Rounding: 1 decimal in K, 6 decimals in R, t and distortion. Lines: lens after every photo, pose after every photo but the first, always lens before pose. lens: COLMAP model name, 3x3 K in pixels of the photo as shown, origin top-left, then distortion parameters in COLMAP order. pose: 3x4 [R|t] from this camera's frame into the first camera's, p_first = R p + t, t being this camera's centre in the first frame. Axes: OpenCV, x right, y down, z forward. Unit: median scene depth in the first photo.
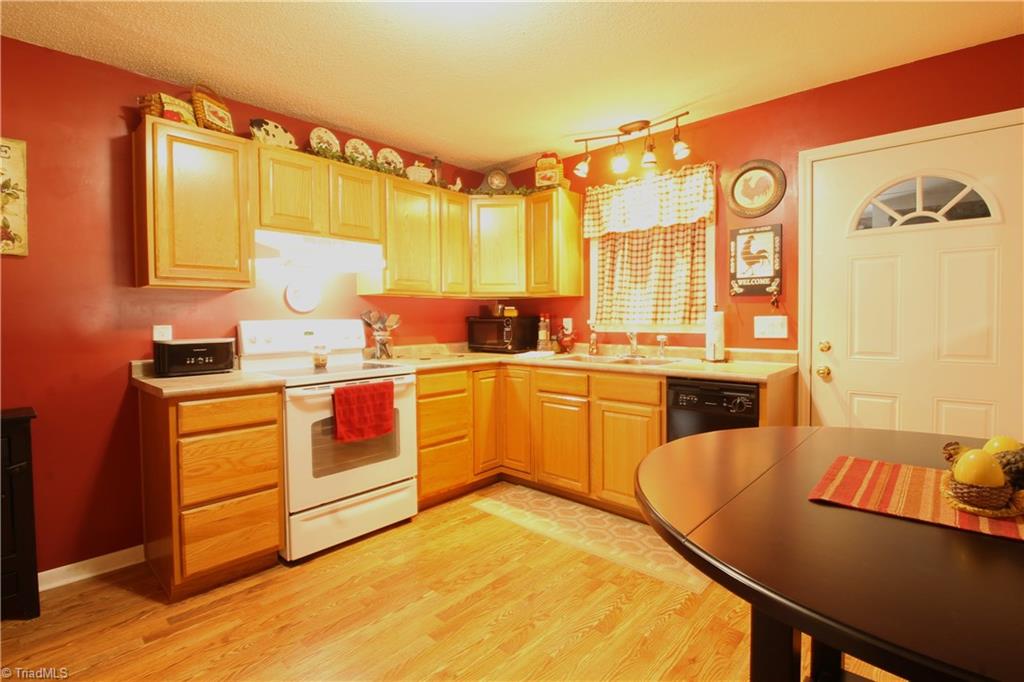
lens RADIAL K [[486.7, 0, 512.4], [0, 486.7, 328.2], [0, 0, 1]] dist [-0.002075, -0.000377]
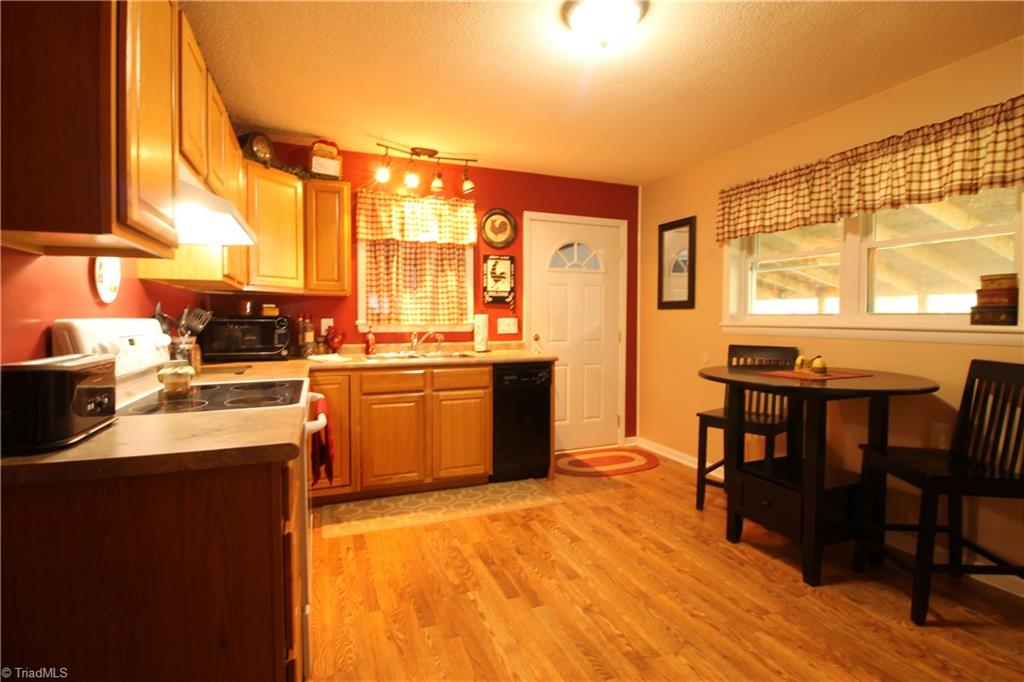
lens RADIAL K [[477.0, 0, 509.6], [0, 477.0, 328.7], [0, 0, 1]] dist [0.001455, -0.000254]
pose [[0.436675, -0.010963, 0.899552, -0.726577], [0.014286, 0.999884, 0.005250, -0.001201], [-0.899506, 0.010558, 0.436781, 0.360202]]
